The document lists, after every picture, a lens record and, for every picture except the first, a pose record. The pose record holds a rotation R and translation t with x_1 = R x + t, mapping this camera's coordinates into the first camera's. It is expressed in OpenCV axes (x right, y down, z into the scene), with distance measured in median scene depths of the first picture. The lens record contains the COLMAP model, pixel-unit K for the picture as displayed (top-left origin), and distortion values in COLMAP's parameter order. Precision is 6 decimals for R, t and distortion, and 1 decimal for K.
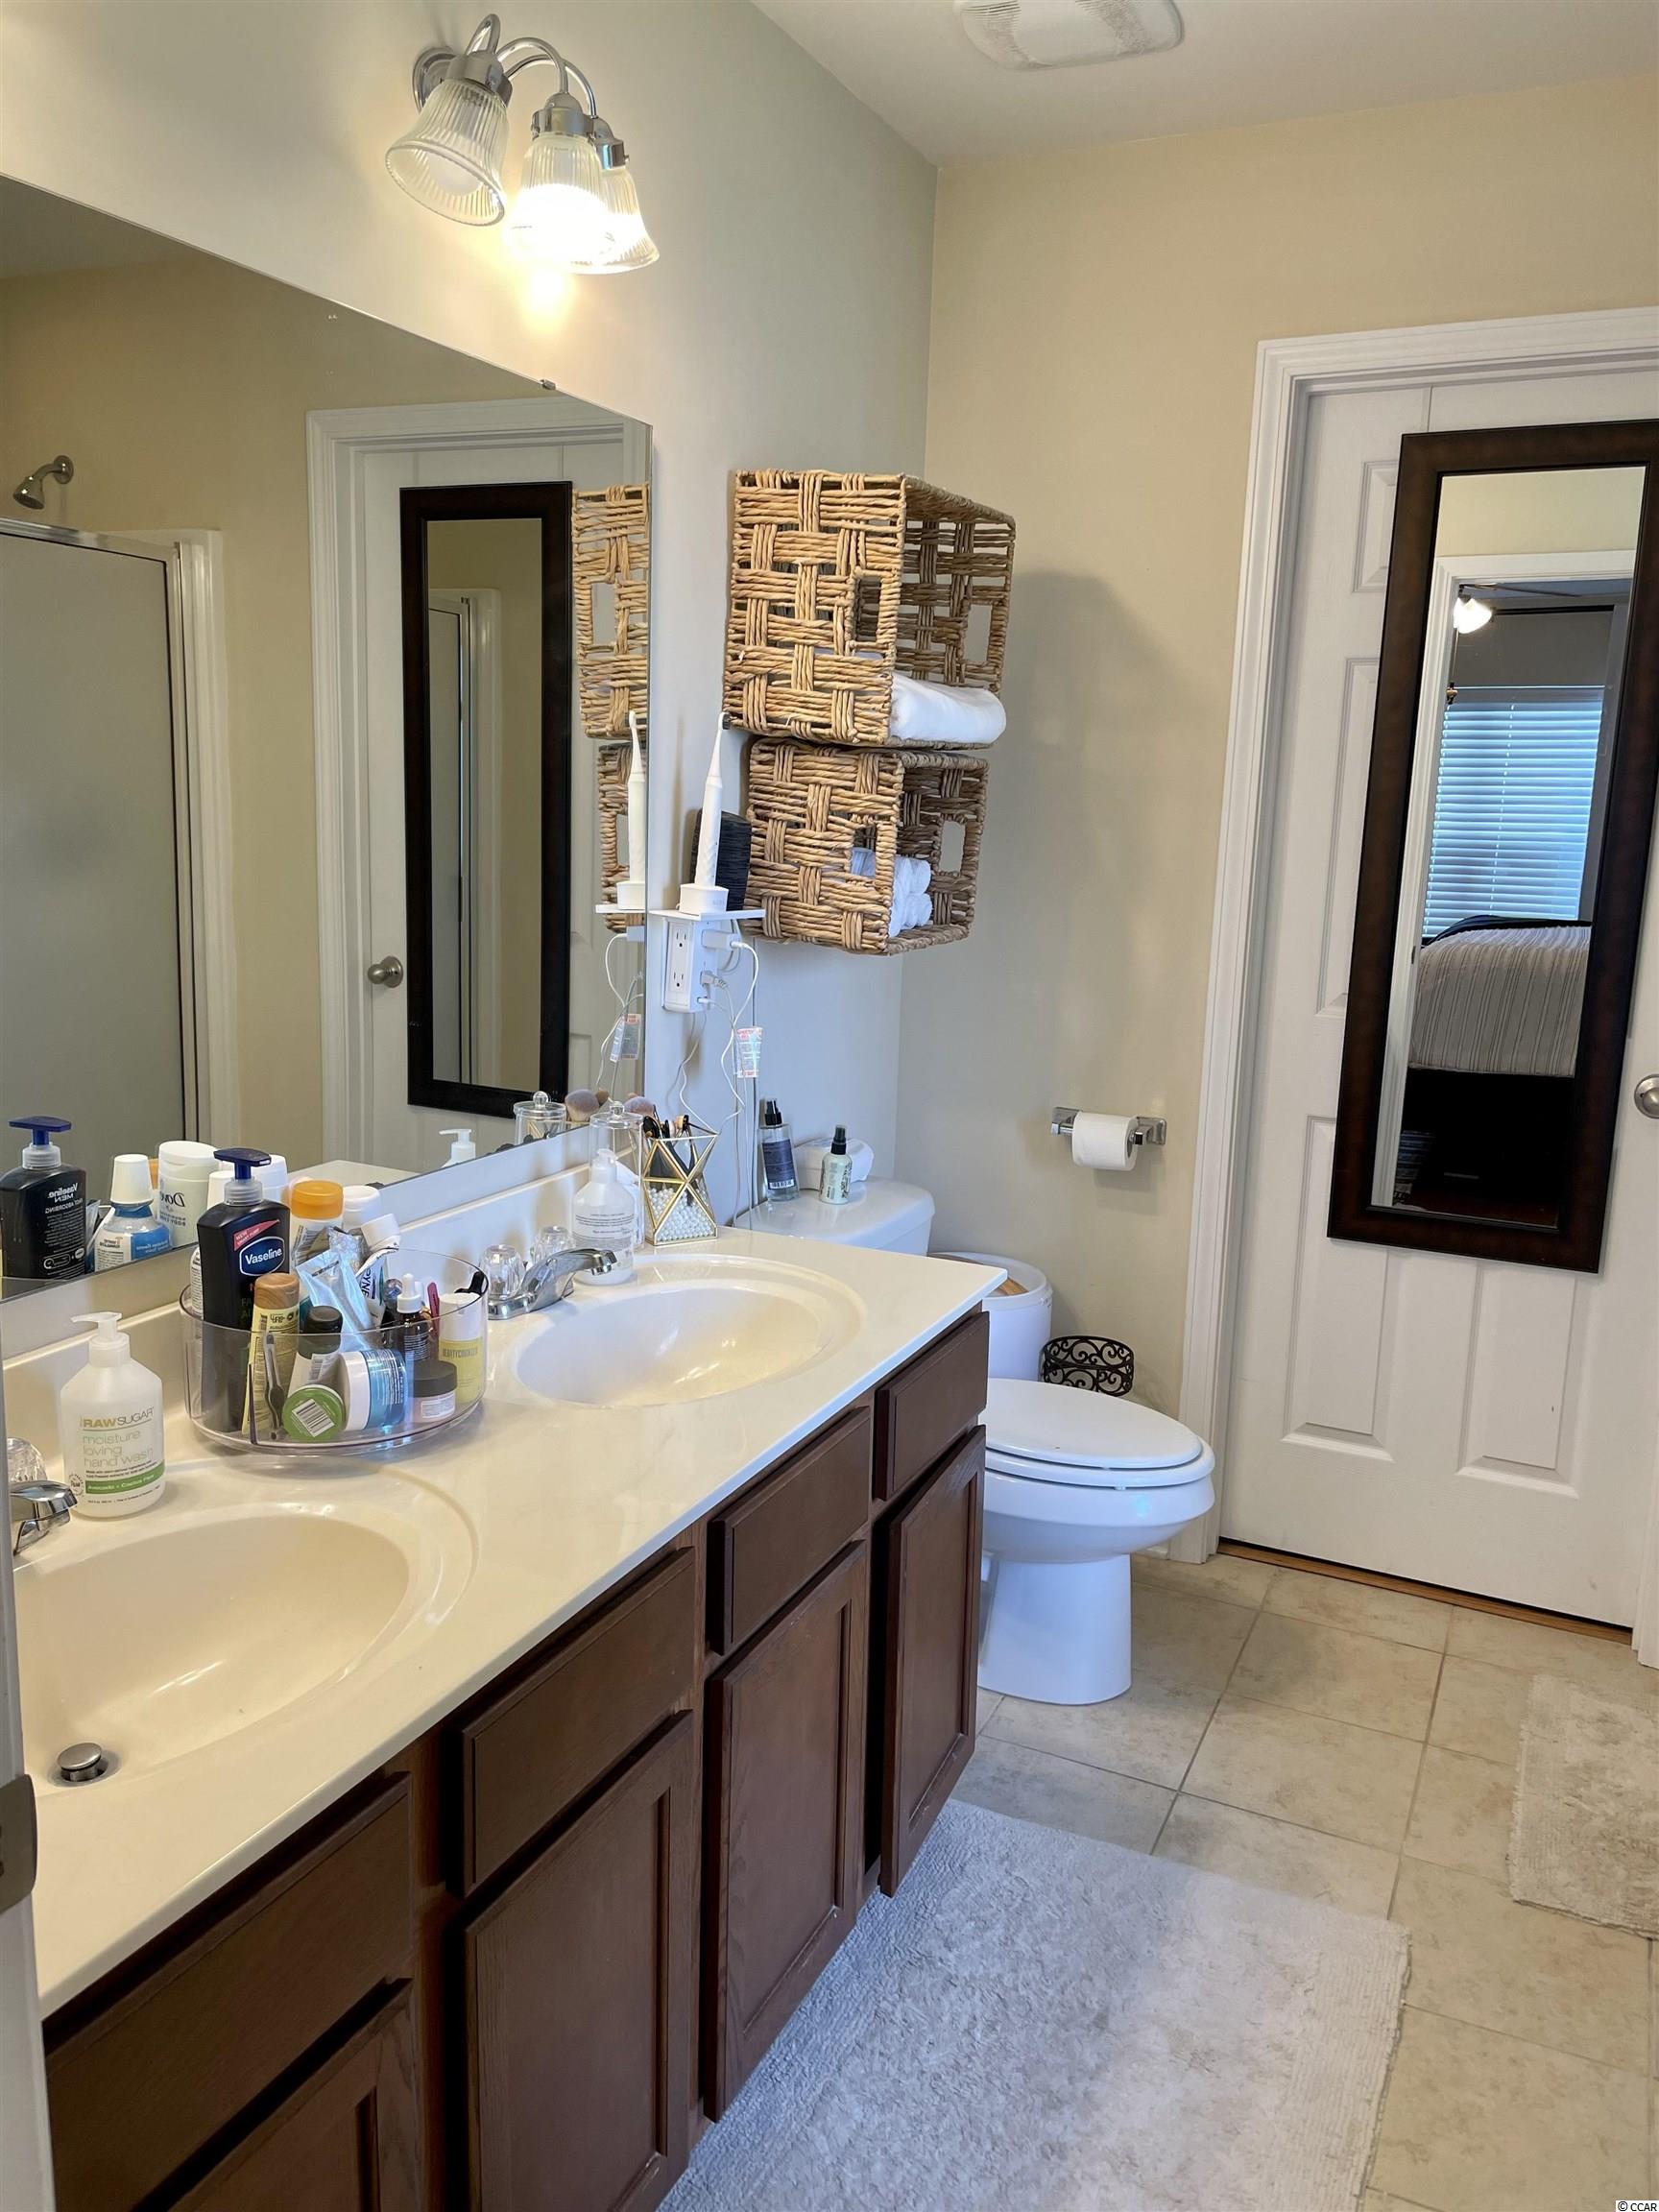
lens RADIAL K [[1681.8, 0, 830.4], [0, 1681.8, 1114.4], [0, 0, 1]] dist [0.088010, -0.120283]
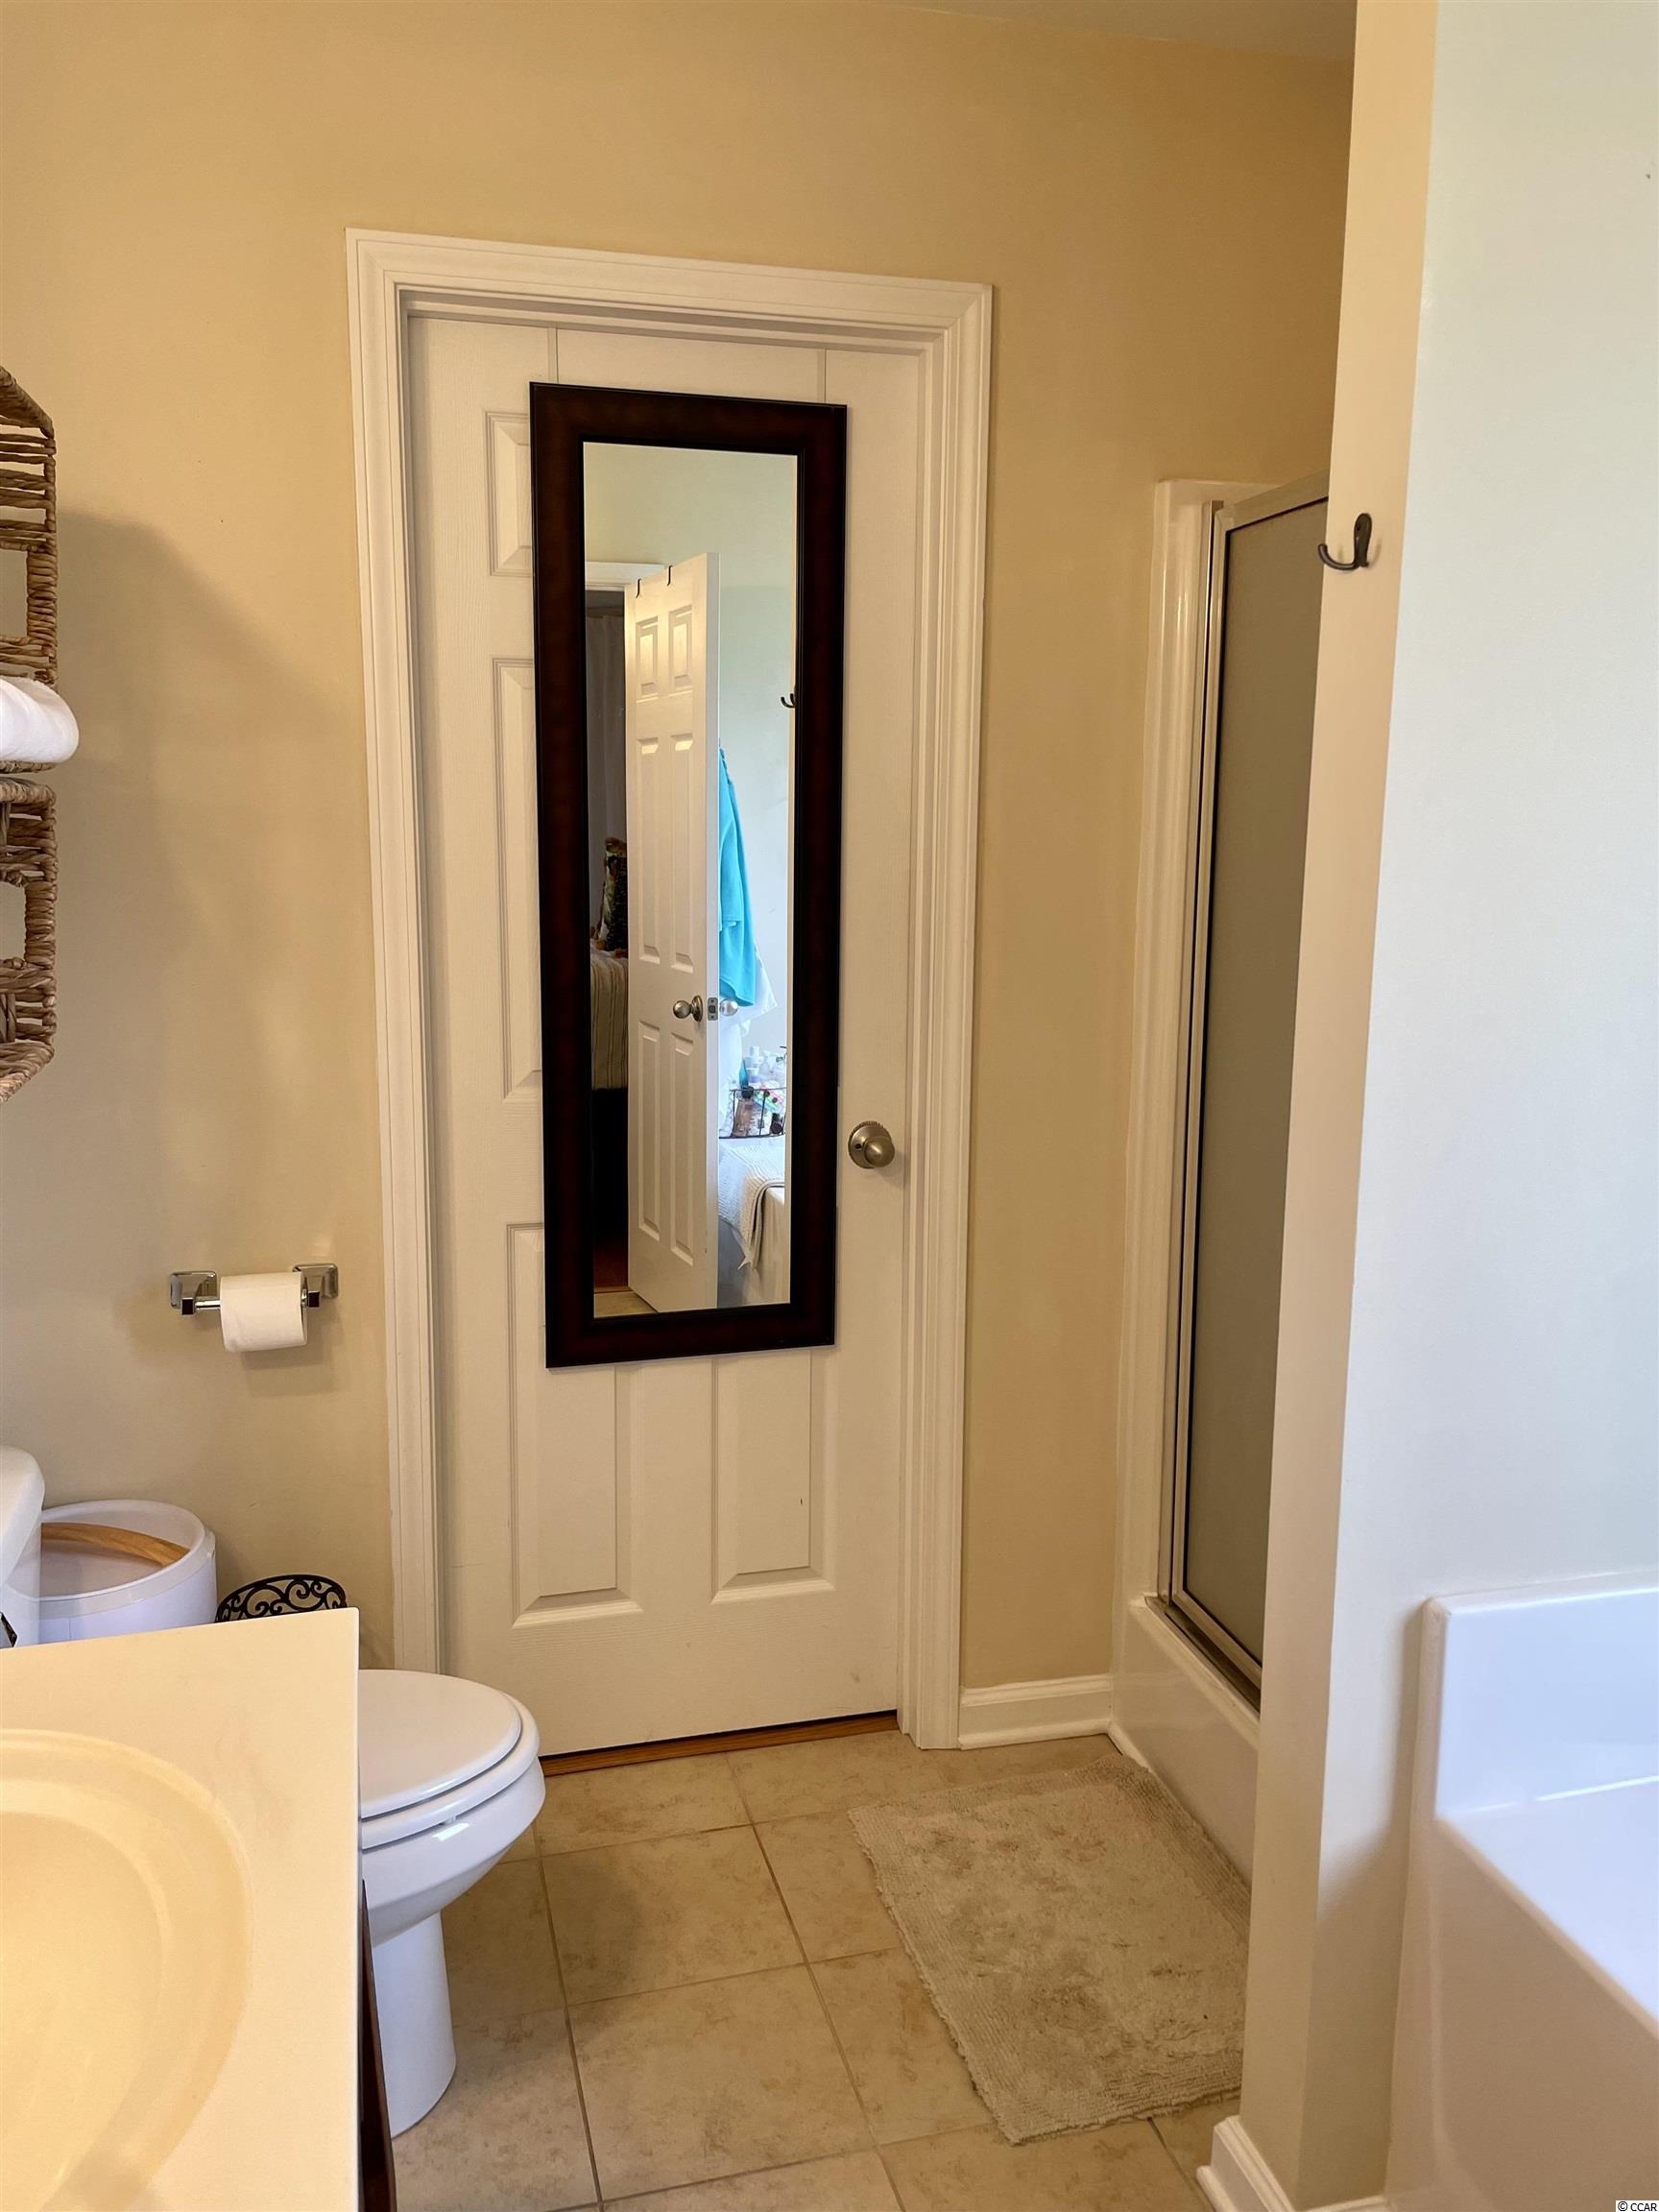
lens RADIAL K [[1681.8, 0, 825.7], [0, 1681.8, 1093.1], [0, 0, 1]] dist [0.088010, -0.120283]
pose [[0.766297, -0.127995, 0.629607, -0.105306], [0.138017, 0.989871, 0.033254, -0.072058], [-0.627487, 0.061413, 0.776201, 0.302633]]
